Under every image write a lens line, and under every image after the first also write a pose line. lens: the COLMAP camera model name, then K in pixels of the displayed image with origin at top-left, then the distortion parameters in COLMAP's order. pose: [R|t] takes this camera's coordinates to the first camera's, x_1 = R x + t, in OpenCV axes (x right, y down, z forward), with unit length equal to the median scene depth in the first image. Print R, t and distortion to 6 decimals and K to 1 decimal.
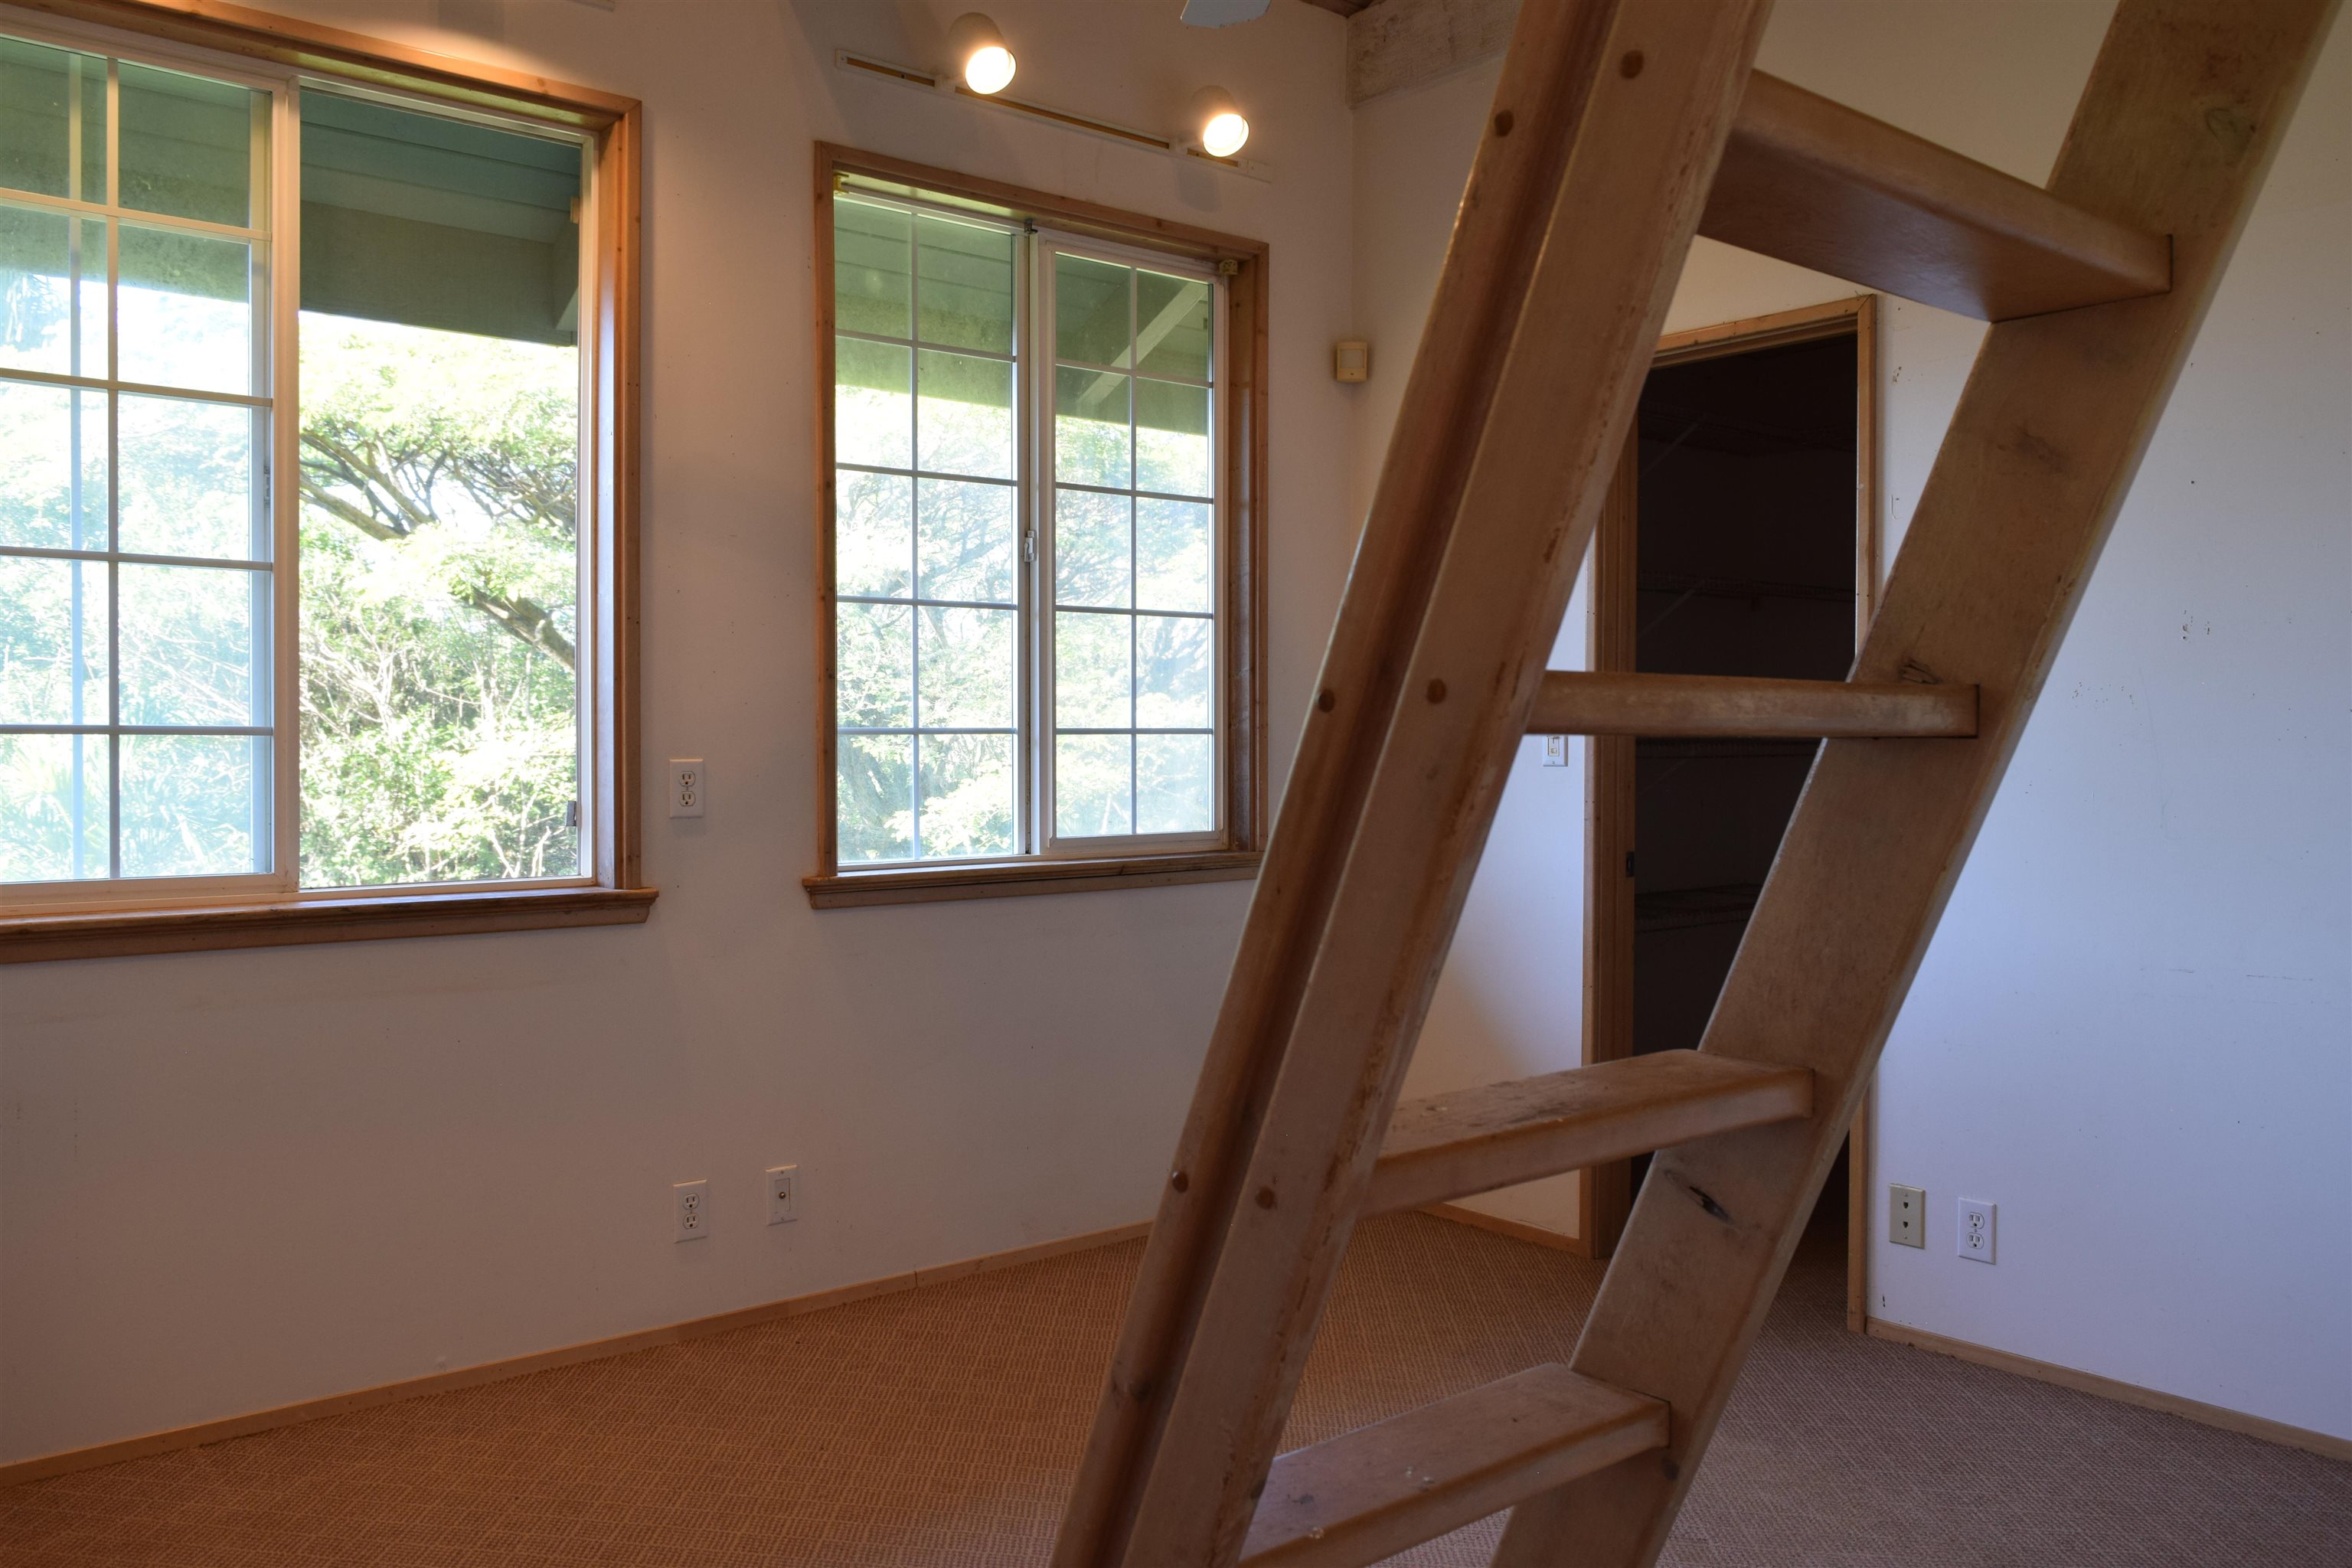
lens RADIAL K [[1816.0, 0, 1175.2], [0, 1816.0, 775.5], [0, 0, 1]] dist [-0.015620, 0.005330]
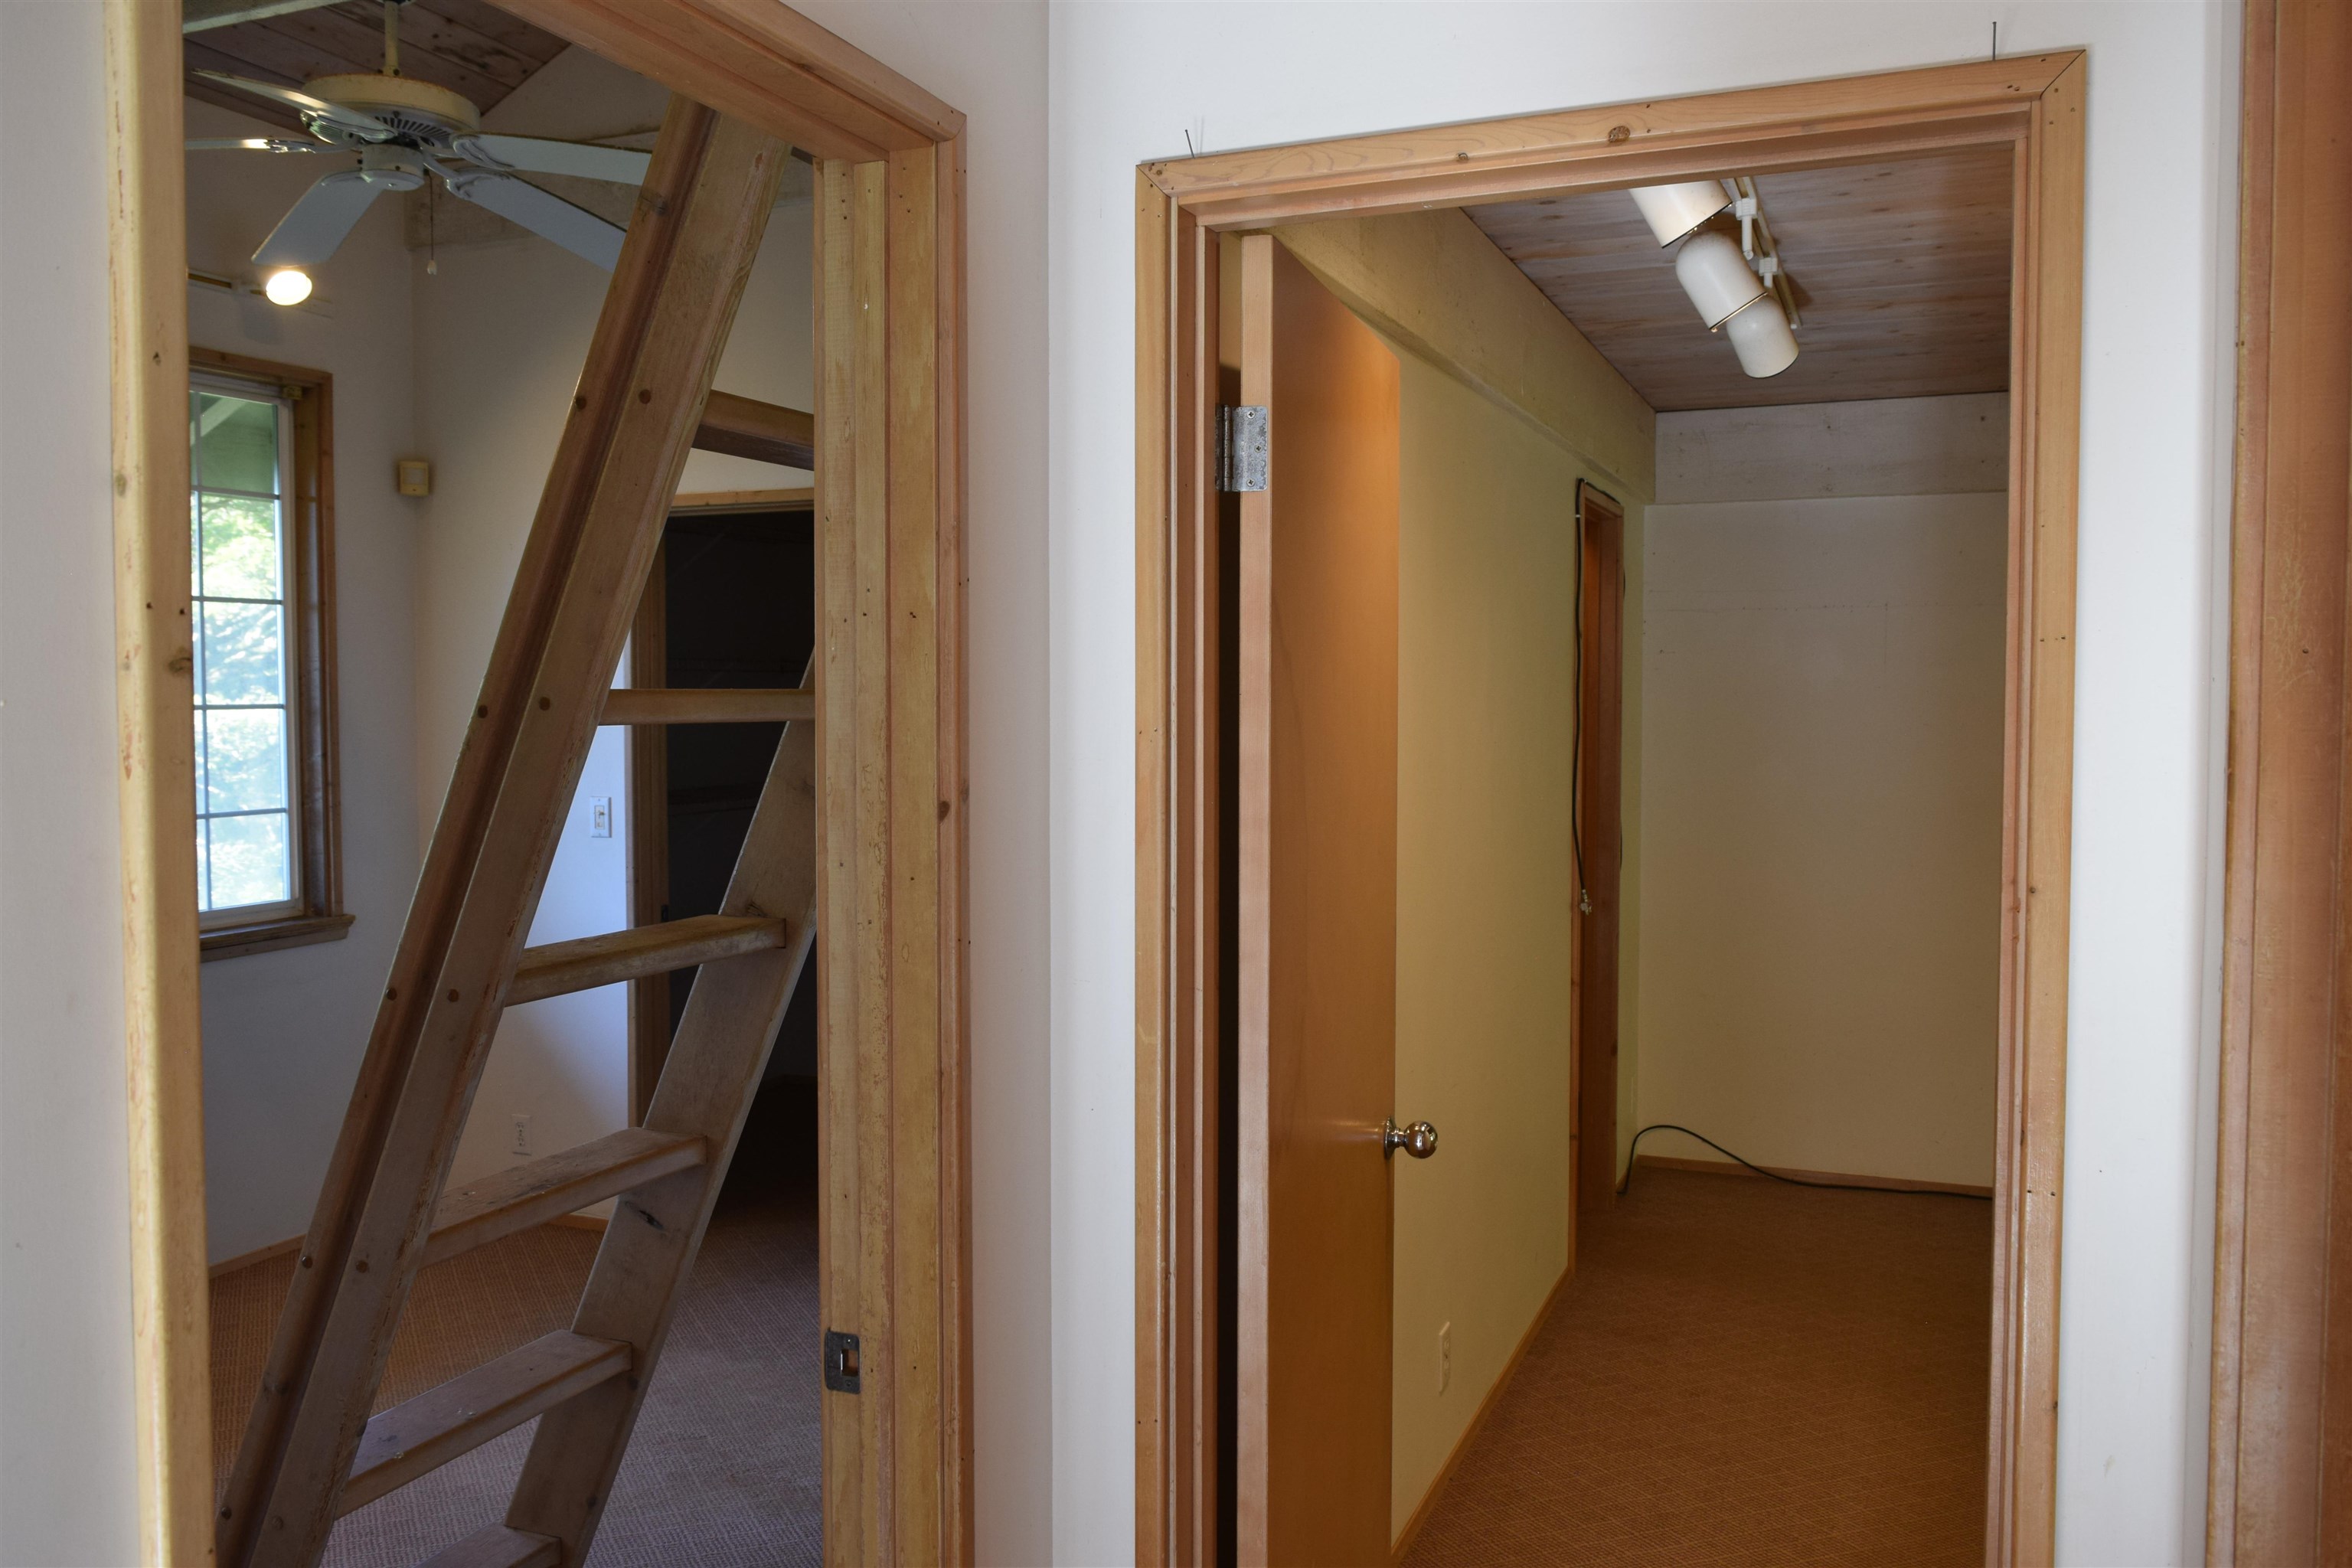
lens RADIAL K [[1816.0, 0, 1175.2], [0, 1816.0, 775.5], [0, 0, 1]] dist [-0.015620, 0.005330]
pose [[0.883720, -0.022541, 0.467473, -0.044498], [0.010223, 0.999531, 0.028869, -0.202945], [-0.467905, -0.020733, 0.883536, -0.648387]]
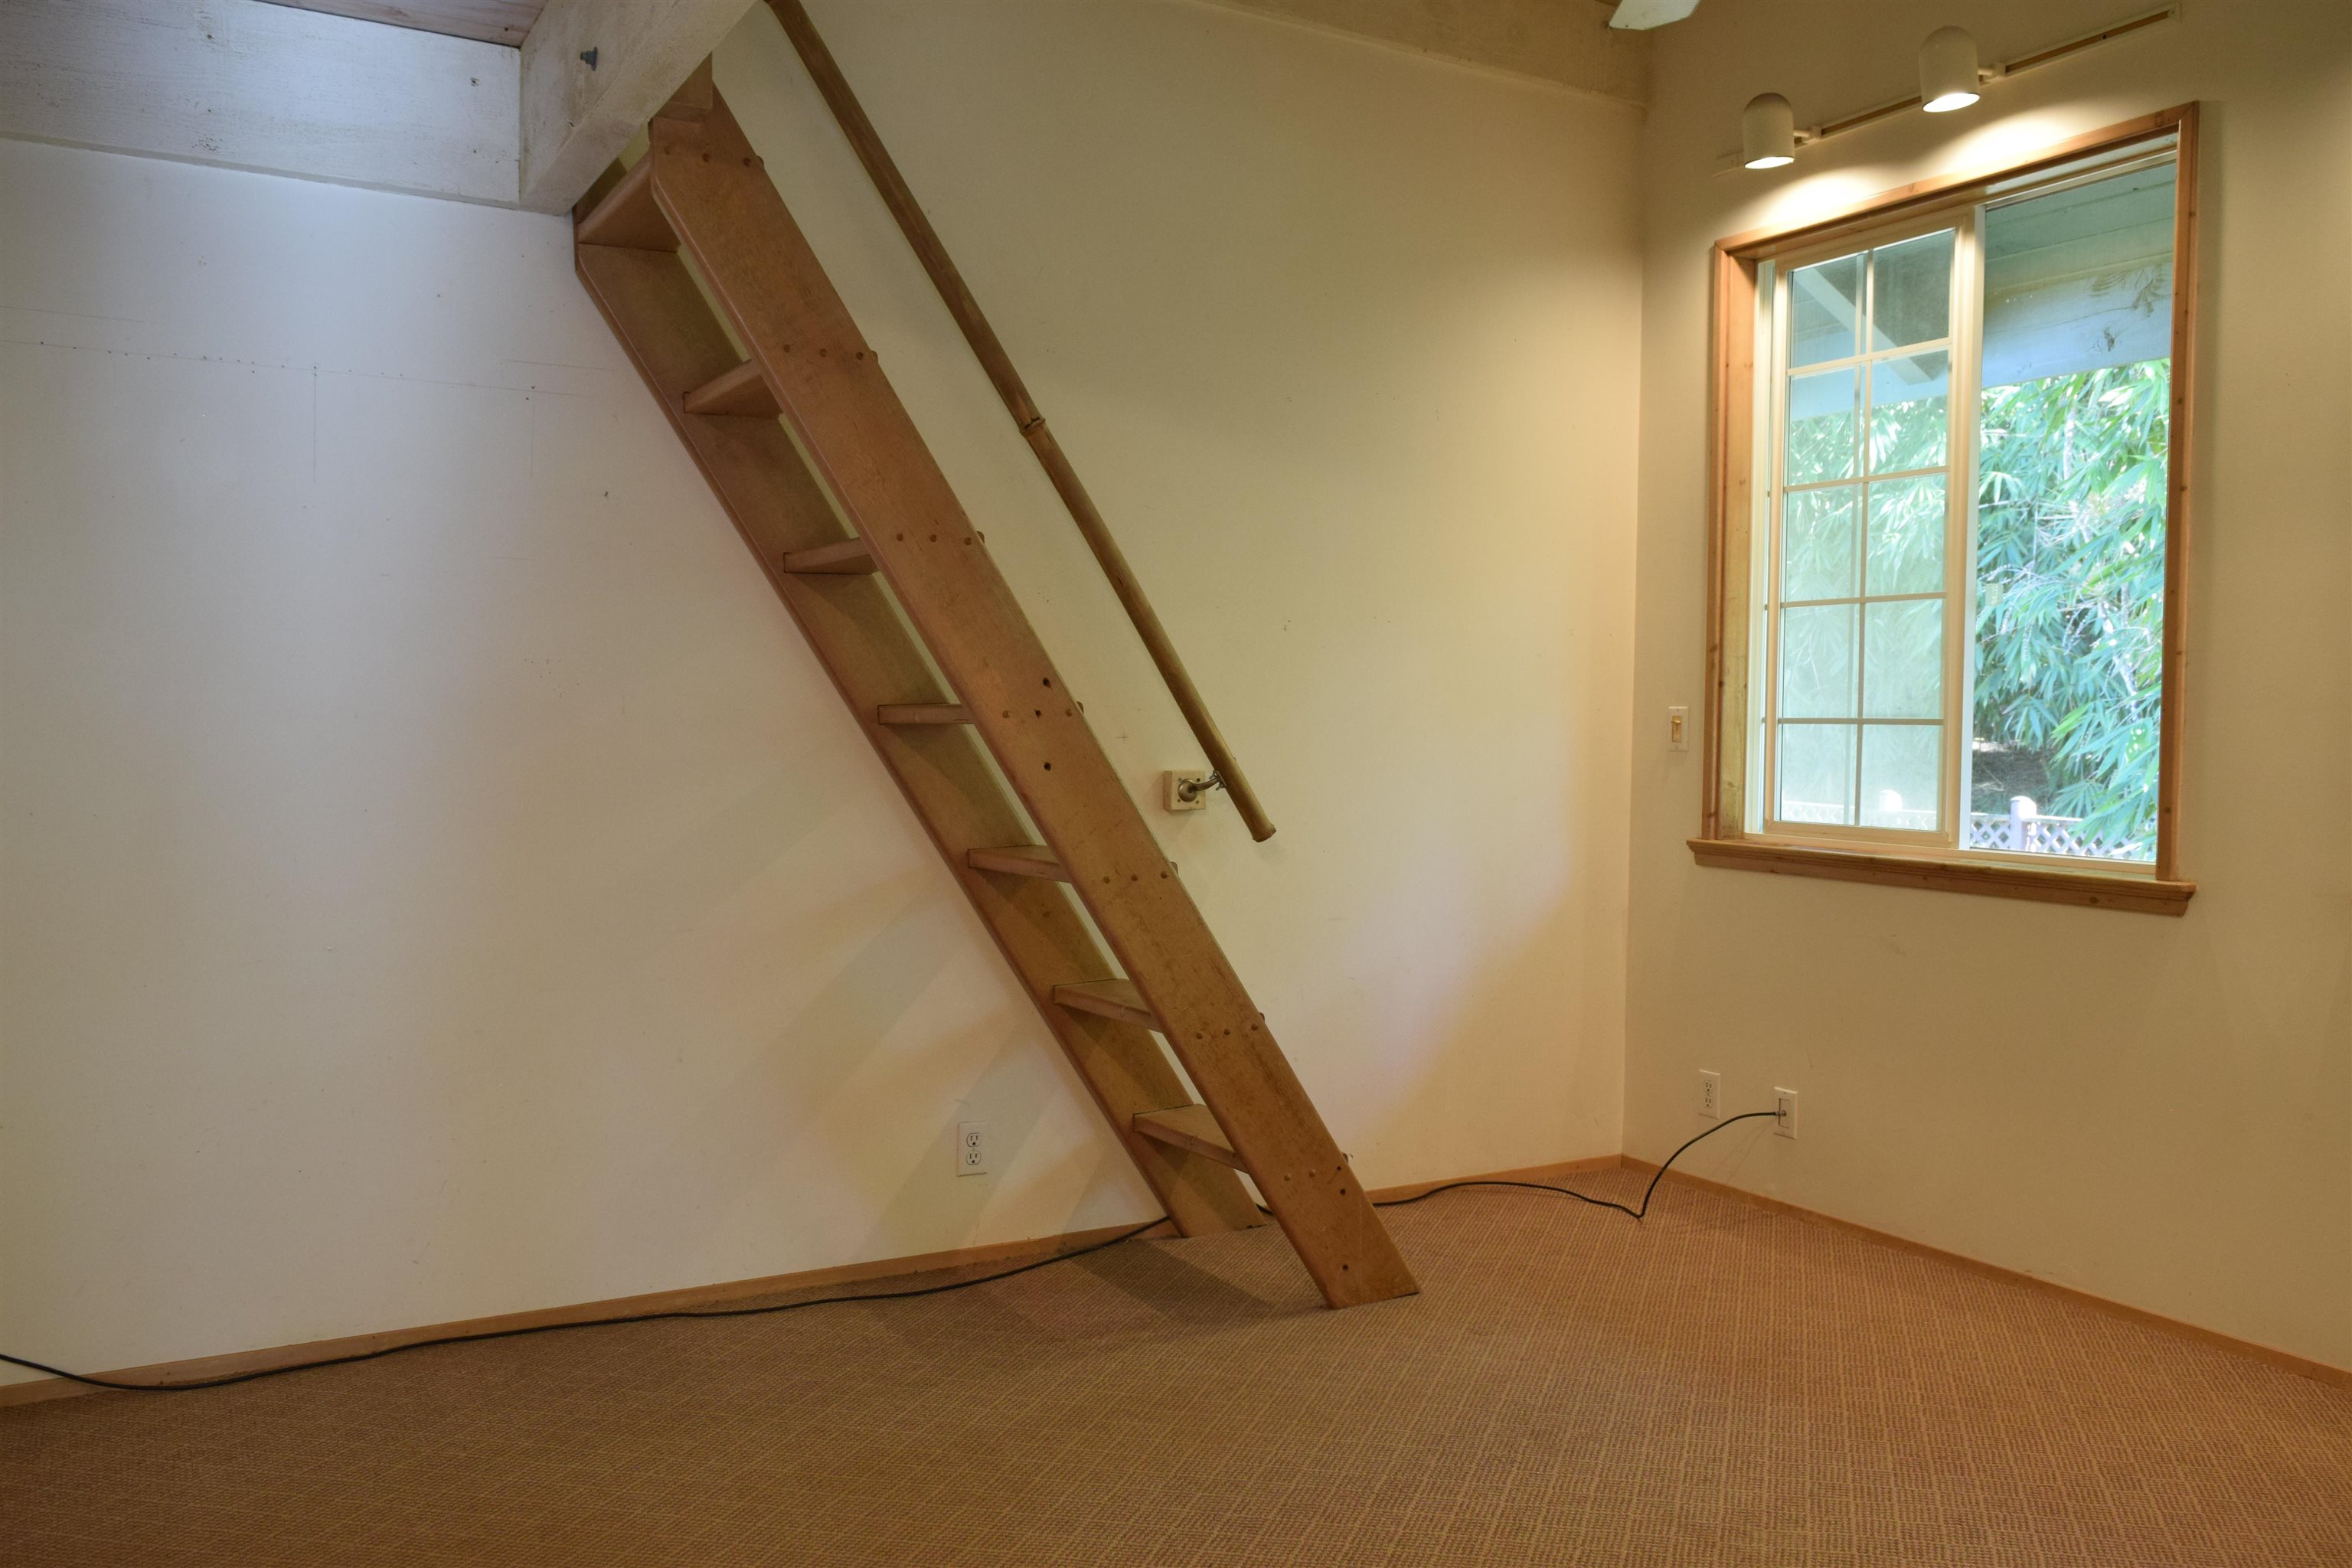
lens RADIAL K [[1816.0, 0, 1175.2], [0, 1816.0, 775.5], [0, 0, 1]] dist [-0.015620, 0.005330]
pose [[-0.172272, 0.023986, -0.984757, 2.885956], [-0.027584, 0.999194, 0.029164, -0.037119], [0.984663, 0.032188, -0.171471, 2.241736]]
